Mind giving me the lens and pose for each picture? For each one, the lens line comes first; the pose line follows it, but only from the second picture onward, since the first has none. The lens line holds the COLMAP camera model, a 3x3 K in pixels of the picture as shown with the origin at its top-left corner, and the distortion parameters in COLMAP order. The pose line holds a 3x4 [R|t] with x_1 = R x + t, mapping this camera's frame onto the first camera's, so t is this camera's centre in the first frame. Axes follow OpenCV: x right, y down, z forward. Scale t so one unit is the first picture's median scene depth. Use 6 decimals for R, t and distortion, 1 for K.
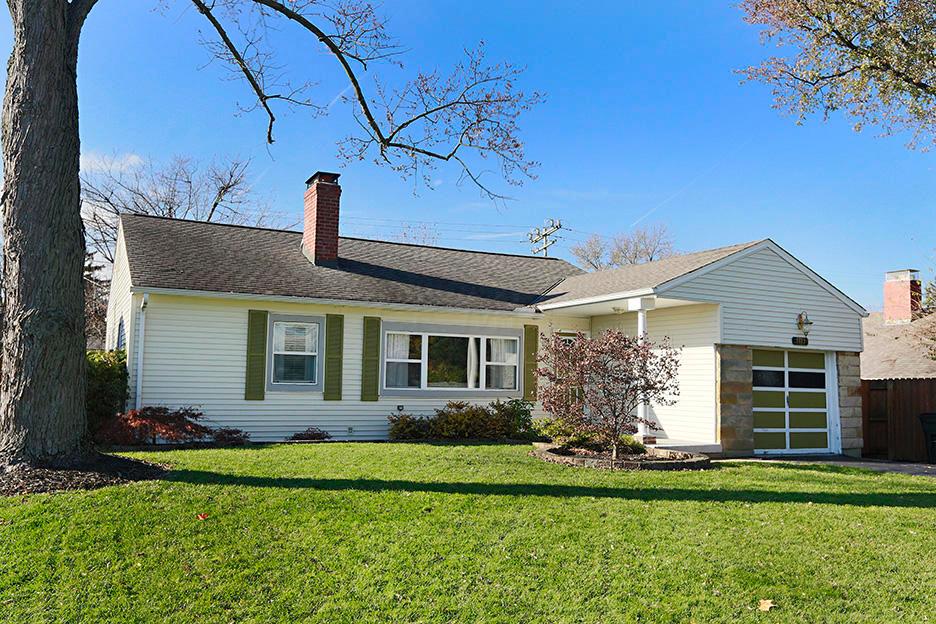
lens RADIAL K [[756.0, 0, 468.0], [0, 756.0, 312.0], [0, 0, 1]] dist [-0.010622, 0.008143]
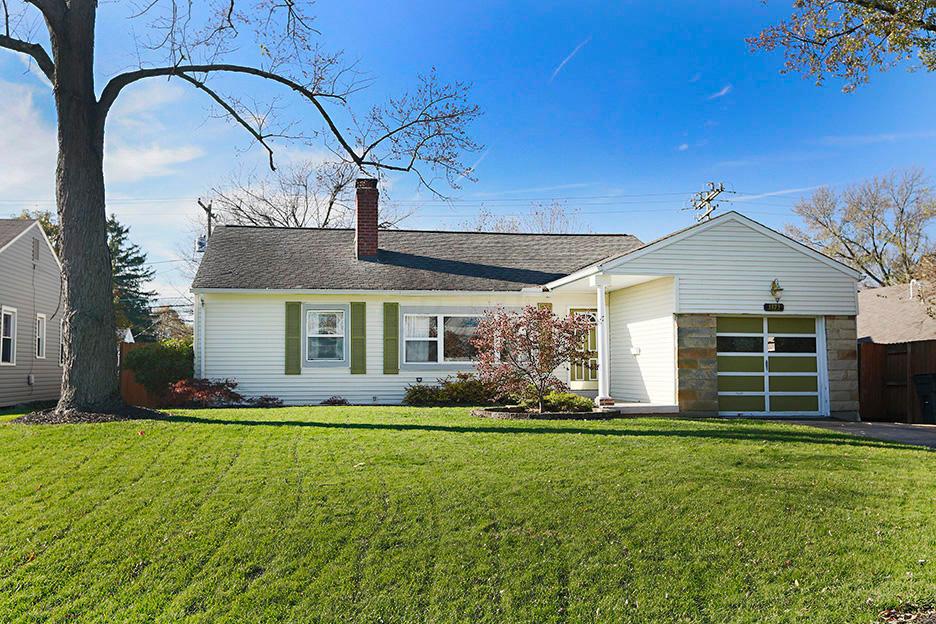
lens RADIAL K [[863.3, 0, 468.0], [0, 863.3, 312.0], [0, 0, 1]] dist [-0.004711, -0.008432]
pose [[0.956927, -0.042444, -0.287208, 0.376619], [0.049133, 0.998662, 0.016119, 0.005464], [0.286140, -0.029536, 0.957733, -0.250749]]
